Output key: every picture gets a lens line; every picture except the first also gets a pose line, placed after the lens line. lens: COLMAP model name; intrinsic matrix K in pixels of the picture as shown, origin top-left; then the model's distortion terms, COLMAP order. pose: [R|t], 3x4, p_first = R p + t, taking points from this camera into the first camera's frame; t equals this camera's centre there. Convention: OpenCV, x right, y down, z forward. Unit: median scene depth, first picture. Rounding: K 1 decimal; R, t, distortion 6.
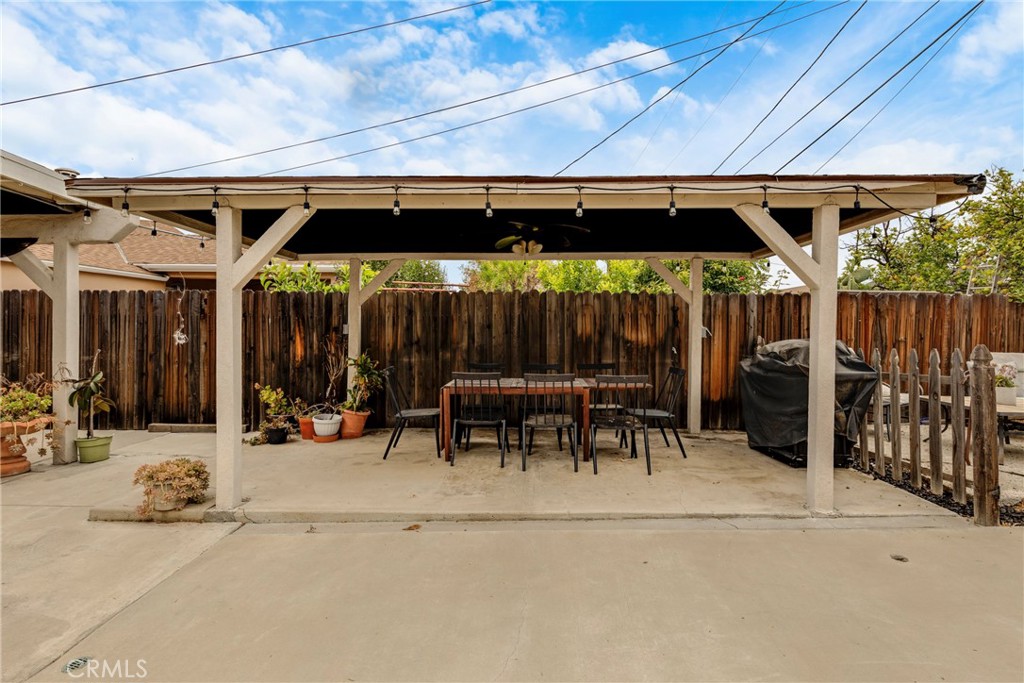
lens RADIAL K [[483.1, 0, 516.9], [0, 483.1, 303.7], [0, 0, 1]] dist [0.007078, 0.000376]
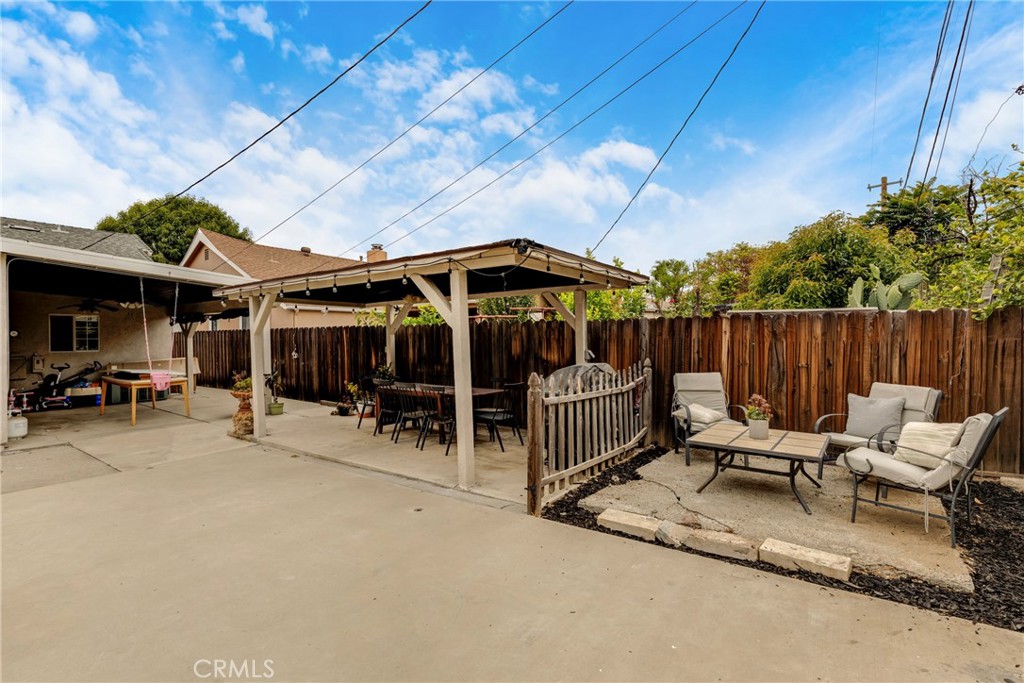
lens RADIAL K [[462.4, 0, 505.3], [0, 462.4, 343.1], [0, 0, 1]] dist [0.002867, 0.000148]
pose [[0.813107, -0.001450, -0.582112, 0.842012], [0.037929, 0.998004, 0.050494, -0.029432], [0.580877, -0.063136, 0.811539, 0.003857]]
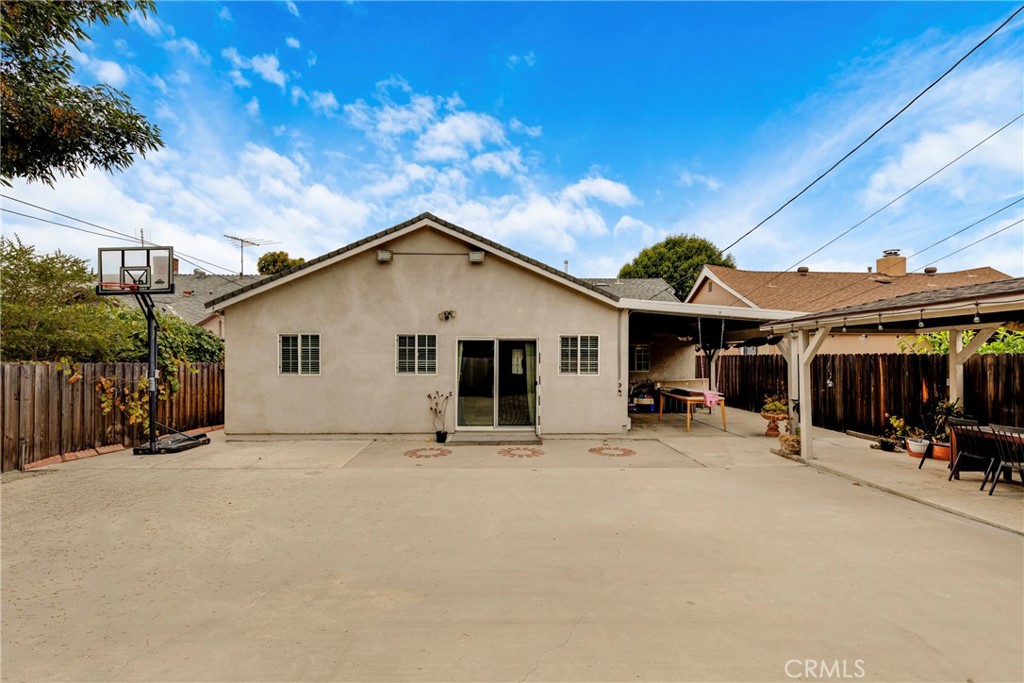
lens RADIAL K [[469.0, 0, 513.8], [0, 469.0, 356.0], [0, 0, 1]] dist [0.001432, 0.000539]
pose [[0.038441, -0.006050, -0.999243, 0.914548], [0.047879, 0.998844, -0.004206, -0.072750], [0.998113, -0.047681, 0.038686, -0.261255]]
